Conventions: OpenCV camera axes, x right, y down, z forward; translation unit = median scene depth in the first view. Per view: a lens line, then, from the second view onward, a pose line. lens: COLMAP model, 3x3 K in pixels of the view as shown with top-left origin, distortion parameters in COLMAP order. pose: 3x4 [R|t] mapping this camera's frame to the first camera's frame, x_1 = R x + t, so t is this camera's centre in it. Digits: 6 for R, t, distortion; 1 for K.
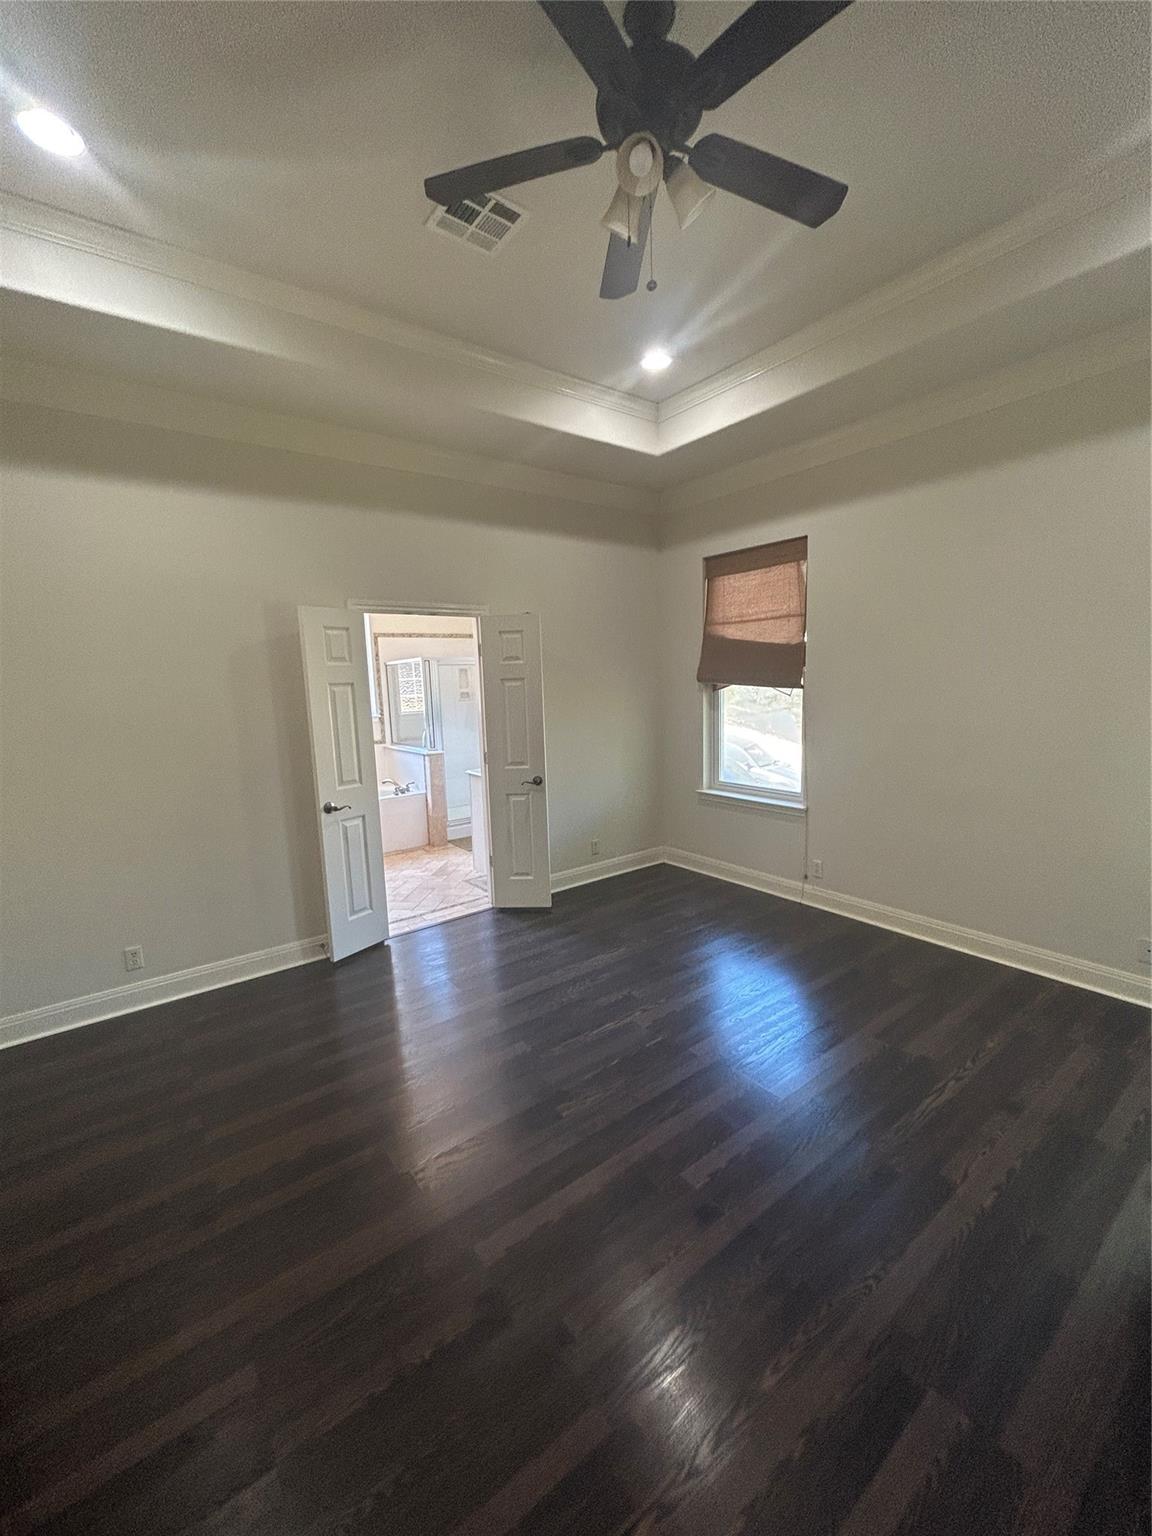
lens RADIAL K [[618.0, 0, 577.7], [0, 618.0, 761.0], [0, 0, 1]] dist [0.000333, -0.000396]
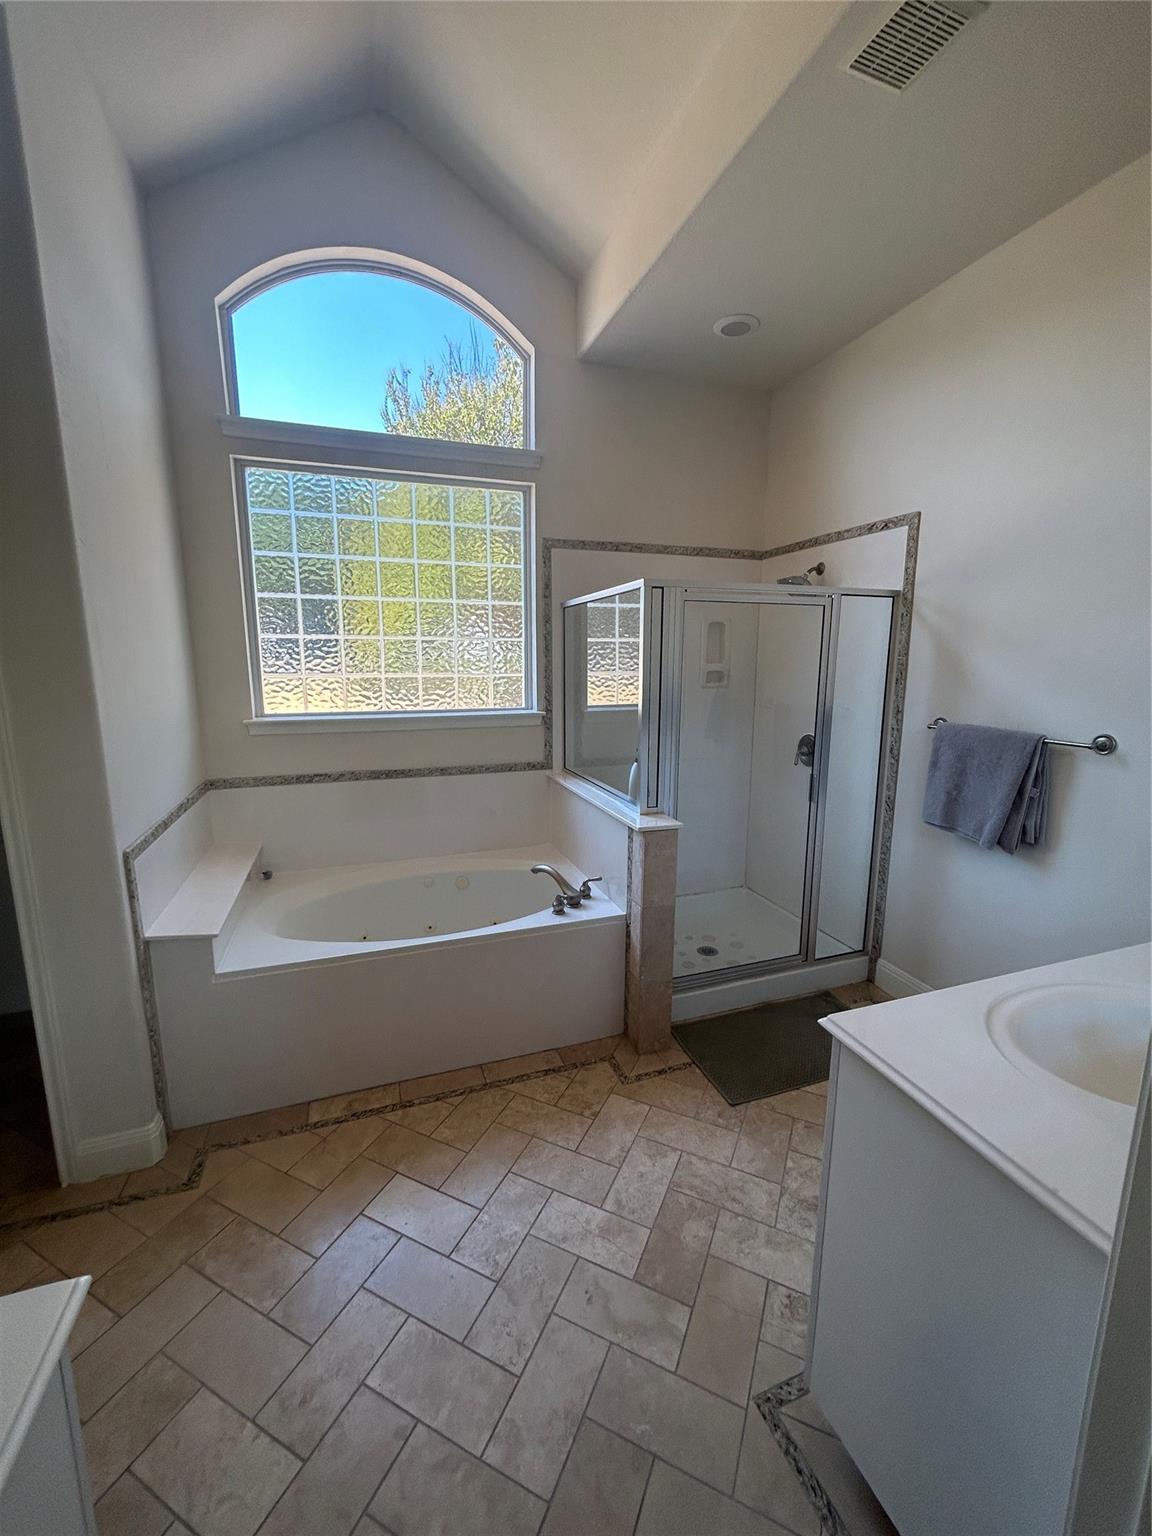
lens RADIAL K [[618.0, 0, 577.7], [0, 618.0, 761.0], [0, 0, 1]] dist [0.000333, -0.000396]
pose [[0.952821, 0.086966, -0.290808, -0.167626], [-0.075399, 0.995860, 0.050770, -0.068777], [0.294019, -0.026448, 0.955433, 0.604012]]
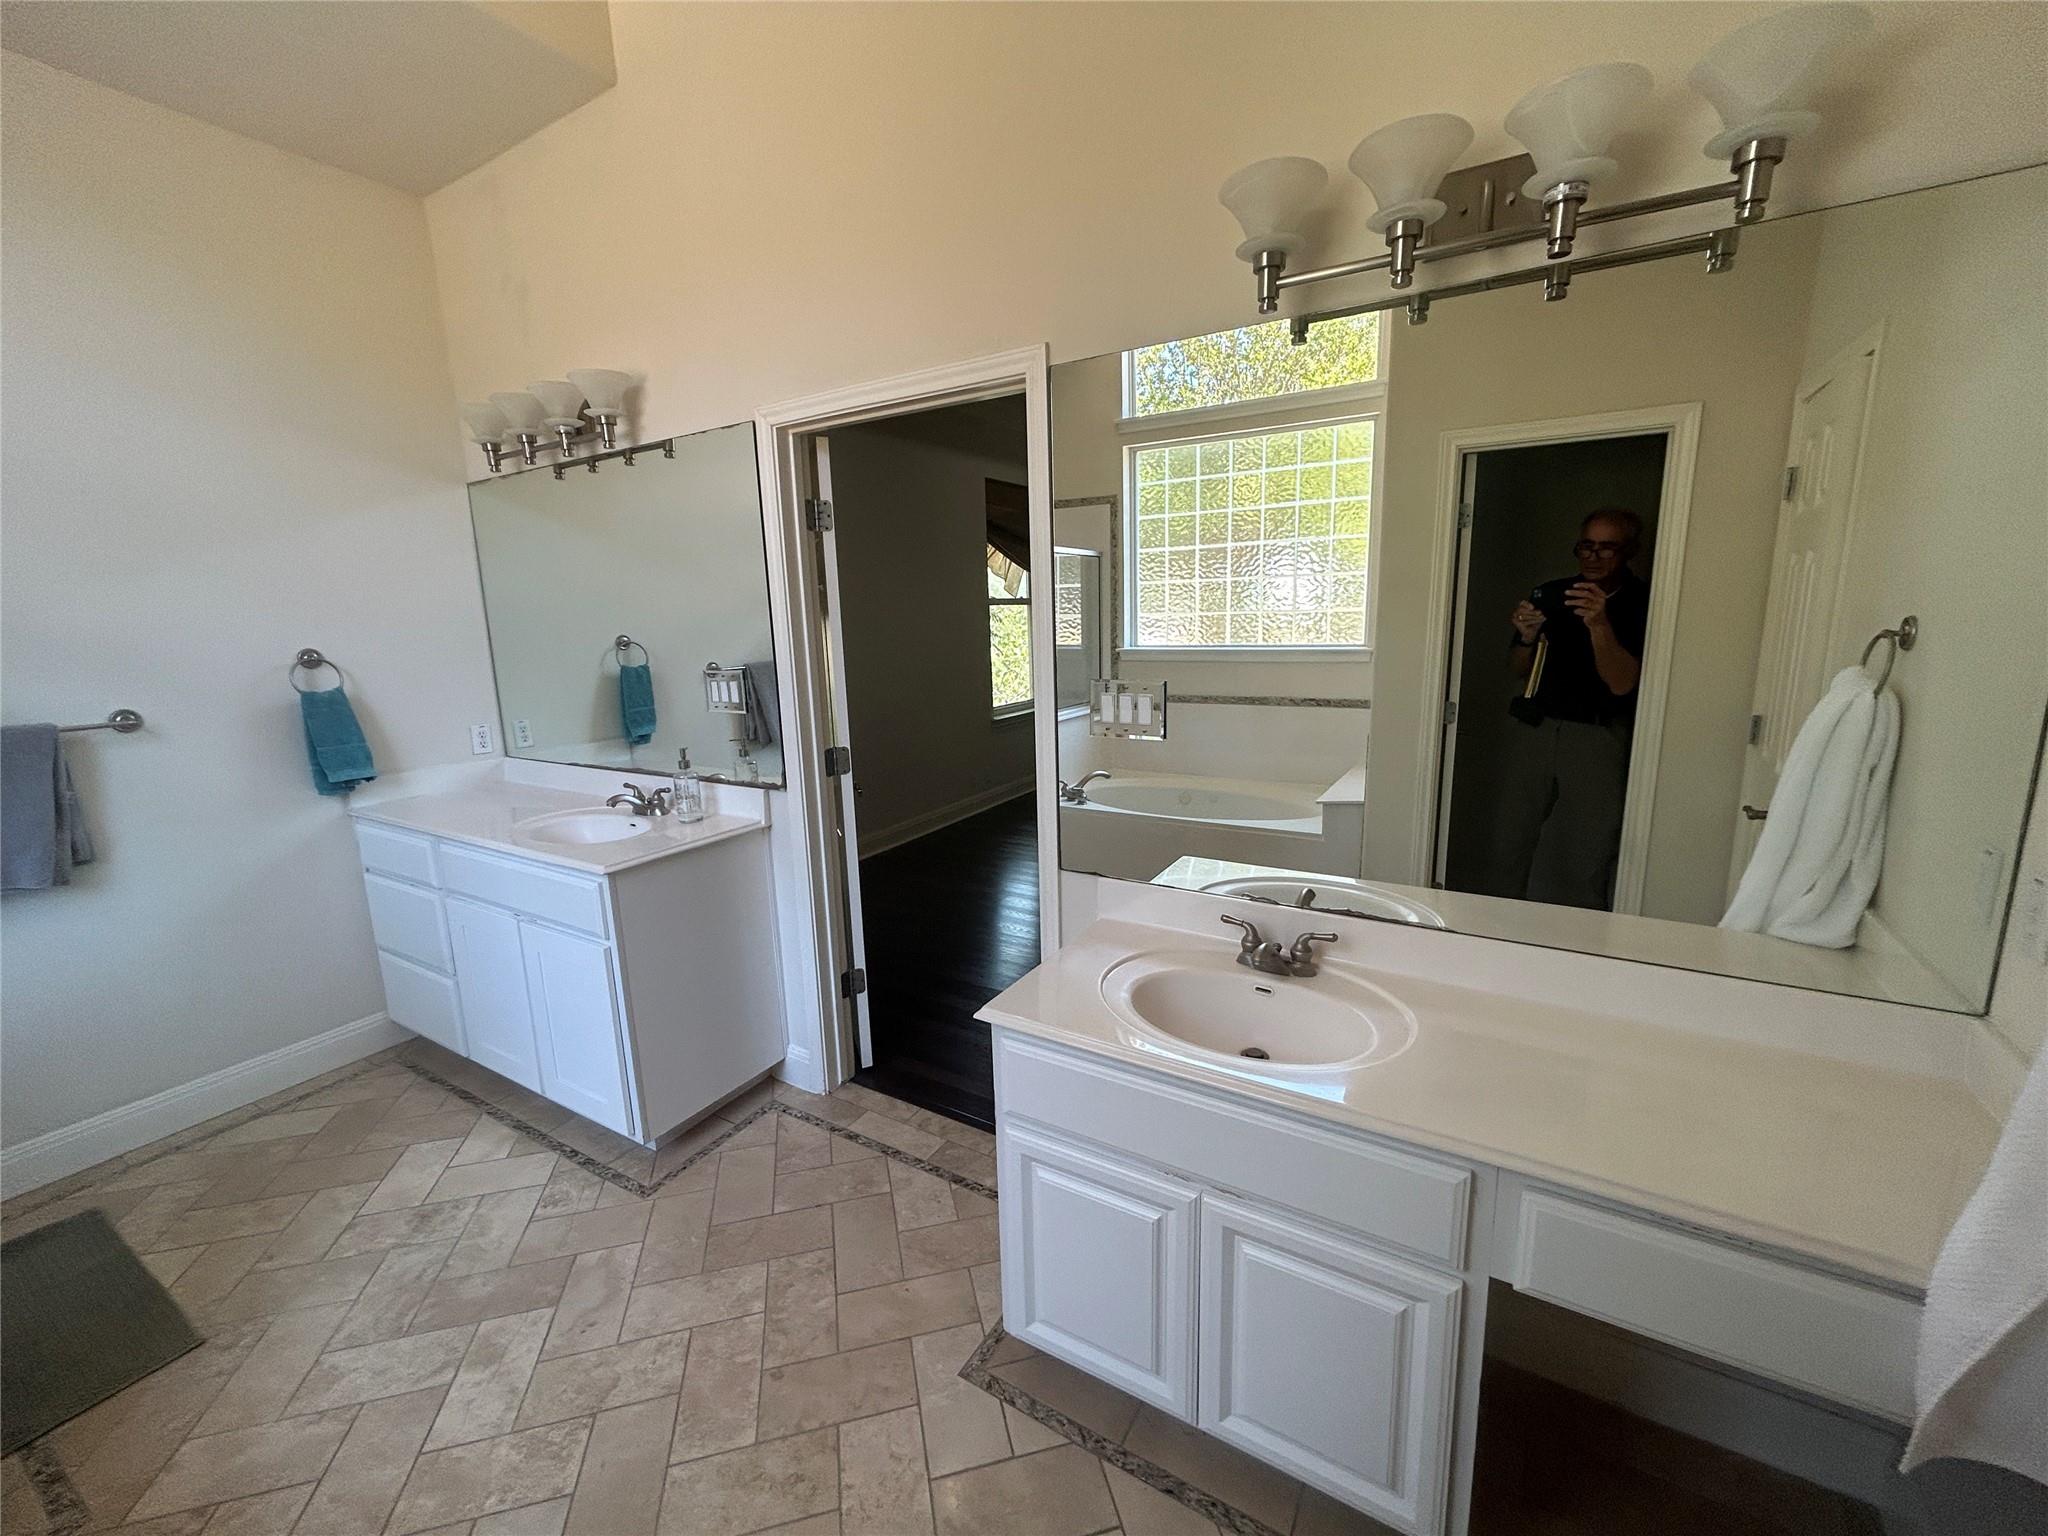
lens RADIAL K [[824.0, 0, 1018.2], [0, 824.0, 763.4], [0, 0, 1]] dist [0.000333, -0.000396]
pose [[-0.365761, -0.131602, 0.921357, -0.520633], [0.166718, 0.964676, 0.203973, -0.071736], [-0.915655, 0.228212, -0.330901, 0.748124]]
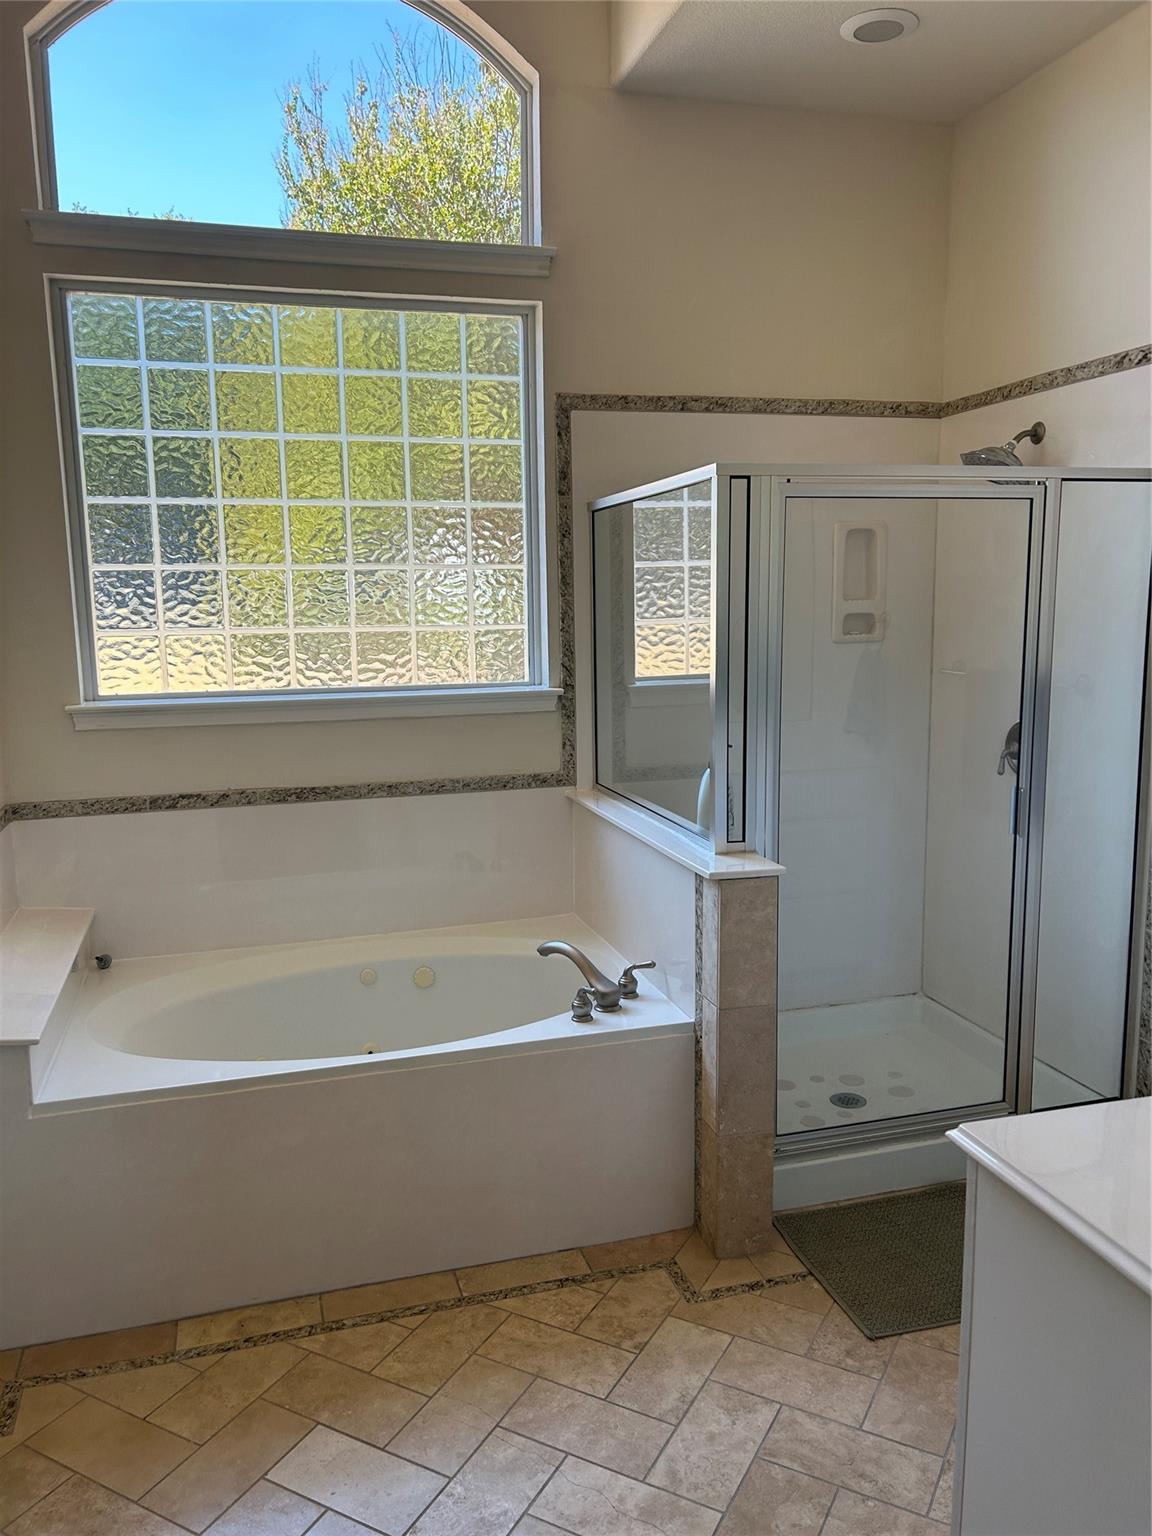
lens RADIAL K [[1155.7, 0, 576.0], [0, 1155.7, 768.0], [0, 0, 1]] dist [0.063252, -0.071122]
pose [[0.934878, 0.074423, -0.347079, -0.138981], [-0.065223, 0.997142, 0.038133, -0.064135], [0.348925, -0.013013, 0.937060, 0.555762]]
